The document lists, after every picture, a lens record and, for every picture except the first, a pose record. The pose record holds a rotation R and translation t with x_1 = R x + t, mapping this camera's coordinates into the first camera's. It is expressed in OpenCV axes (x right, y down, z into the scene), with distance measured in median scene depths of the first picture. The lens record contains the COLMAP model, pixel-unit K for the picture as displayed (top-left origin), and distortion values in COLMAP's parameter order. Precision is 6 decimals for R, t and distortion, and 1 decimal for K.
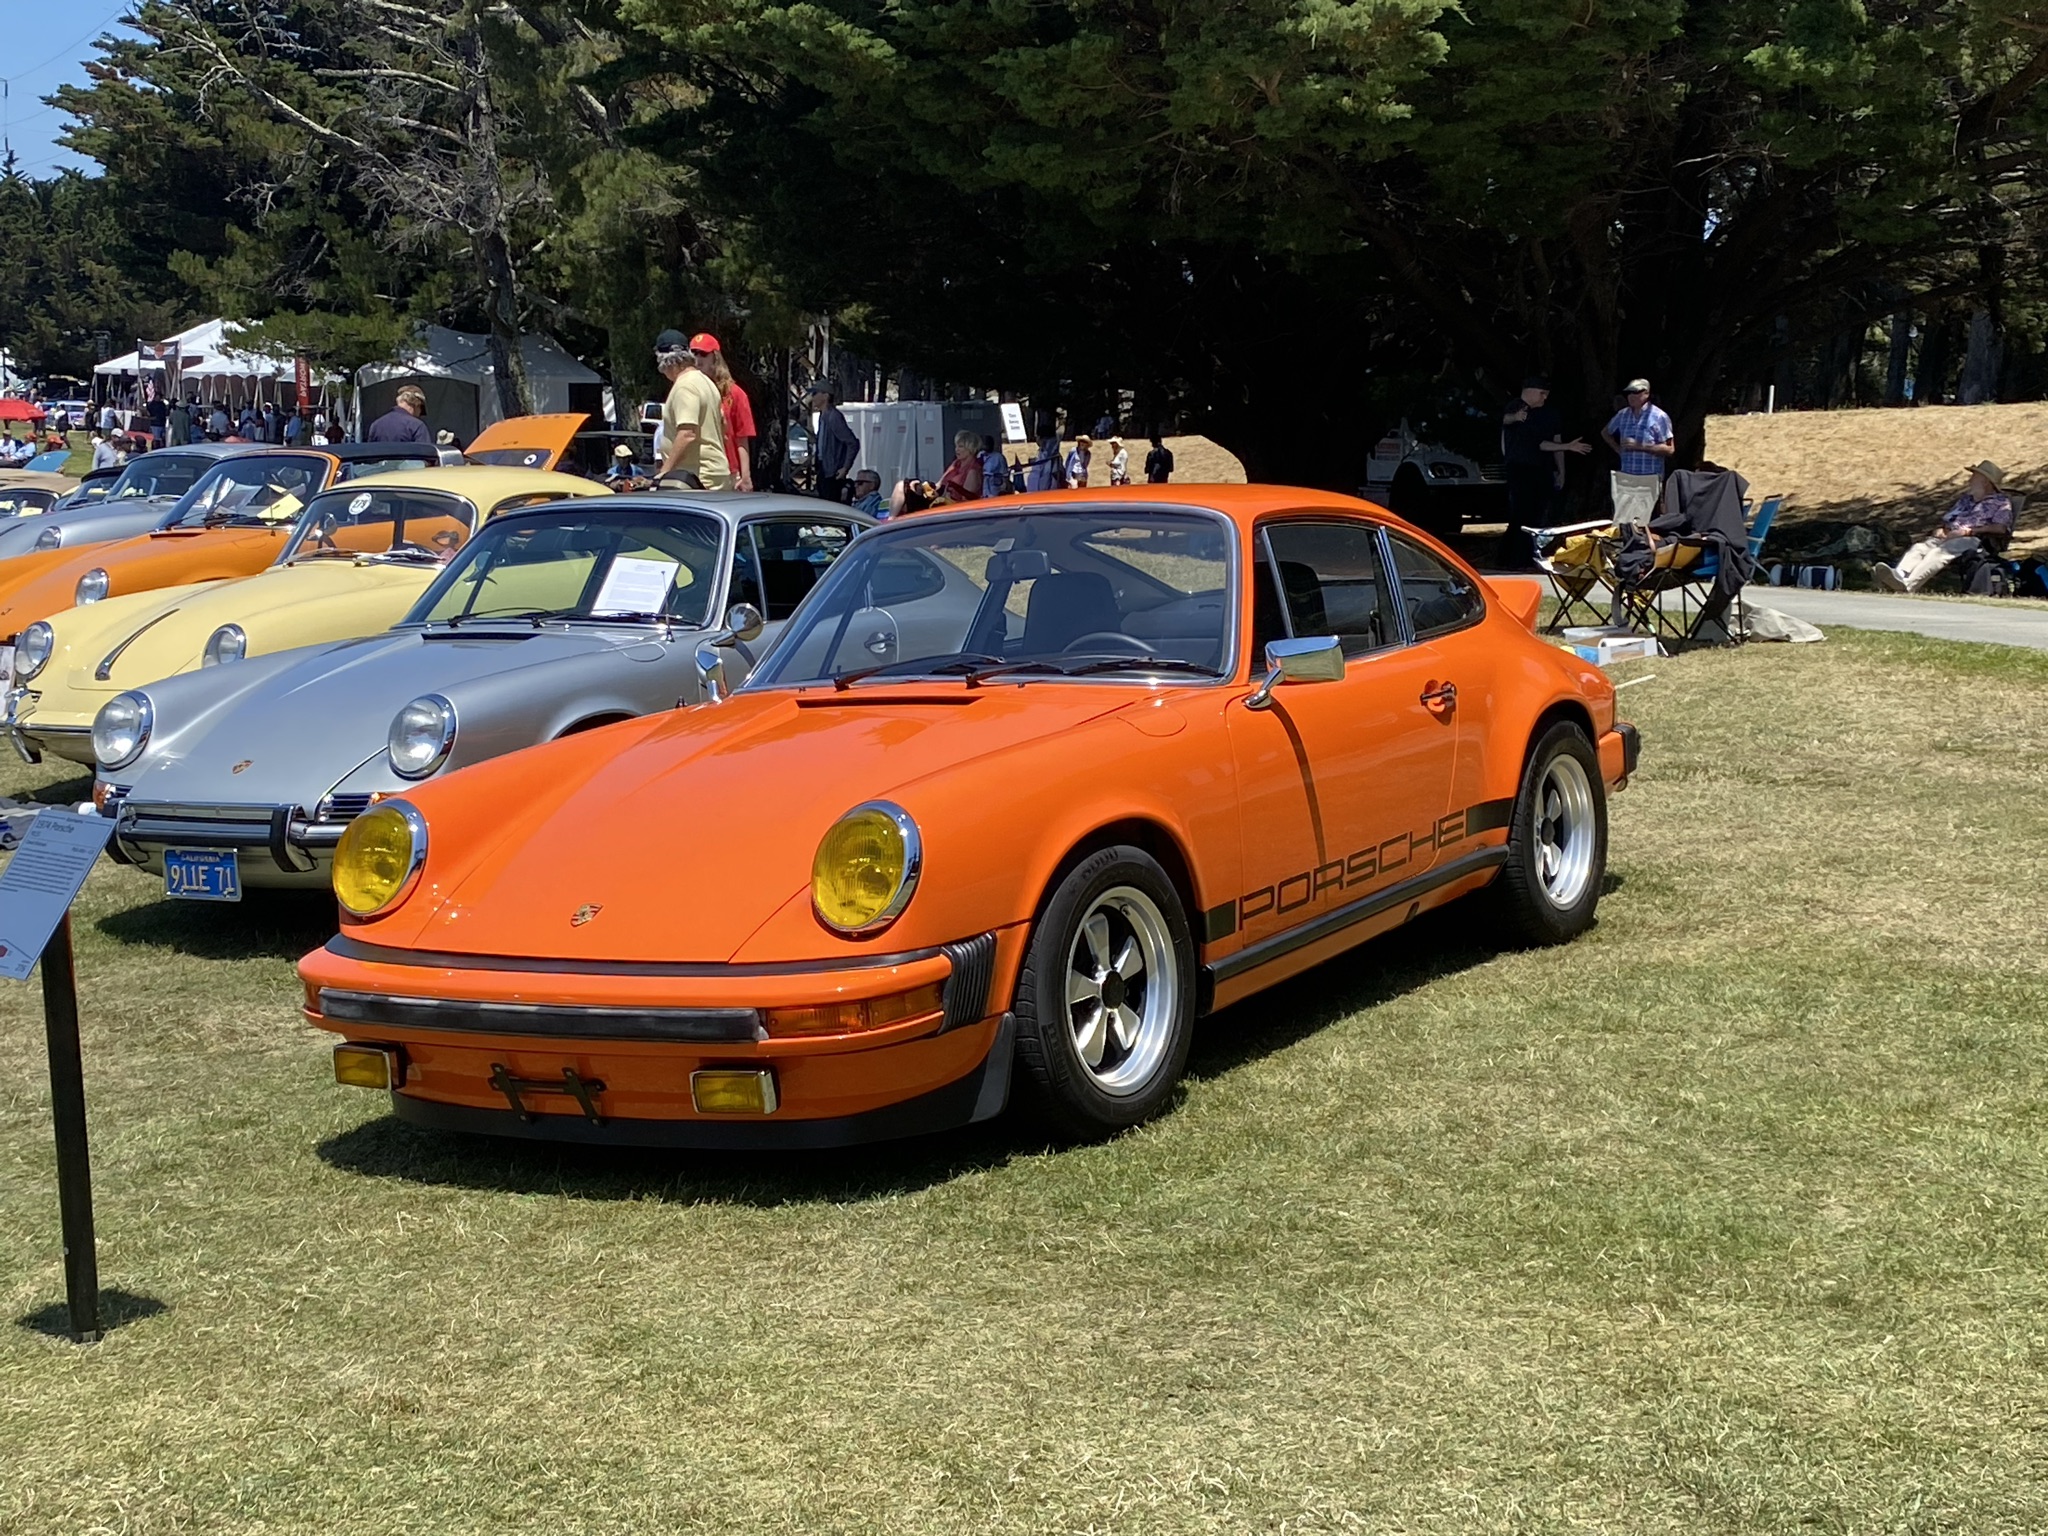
lens RADIAL K [[2859.6, 0, 1024.8], [0, 2859.6, 767.6], [0, 0, 1]] dist [0.017491, 0.000000]
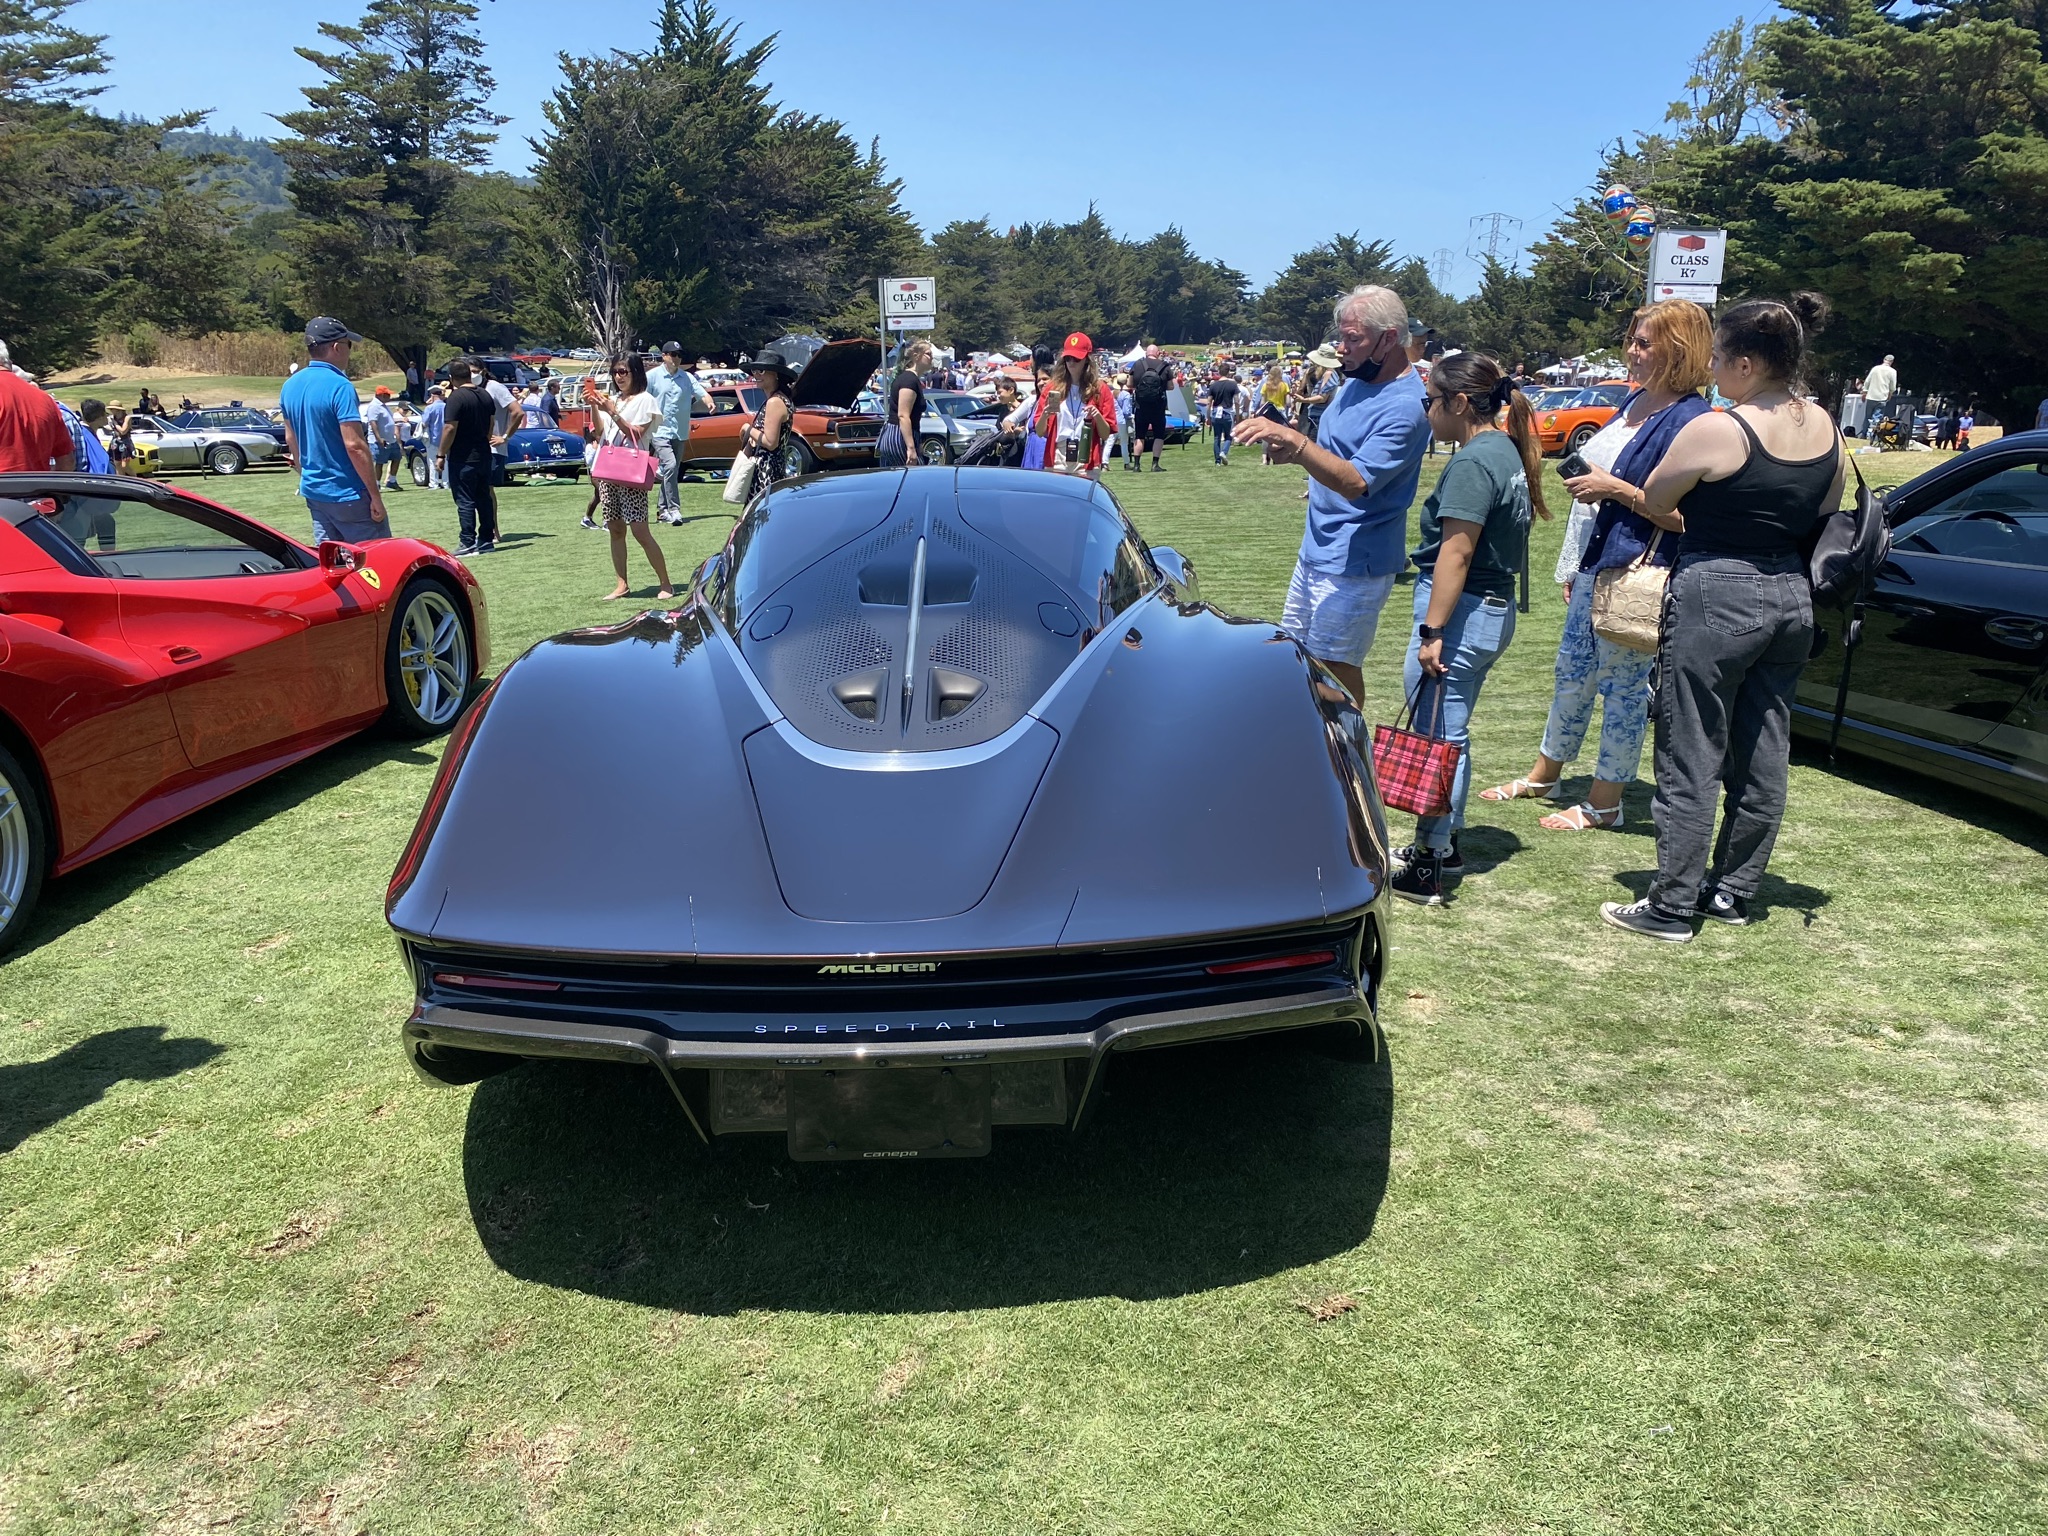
lens RADIAL K [[1546.2, 0, 1025.1], [0, 1546.2, 769.2], [0, 0, 1]] dist [-0.000679, -0.000032]
pose [[0.808447, 0.177755, -0.561085, 0.098535], [-0.113800, 0.982524, 0.147297, 0.037182], [0.577462, -0.055230, 0.814547, -0.252186]]
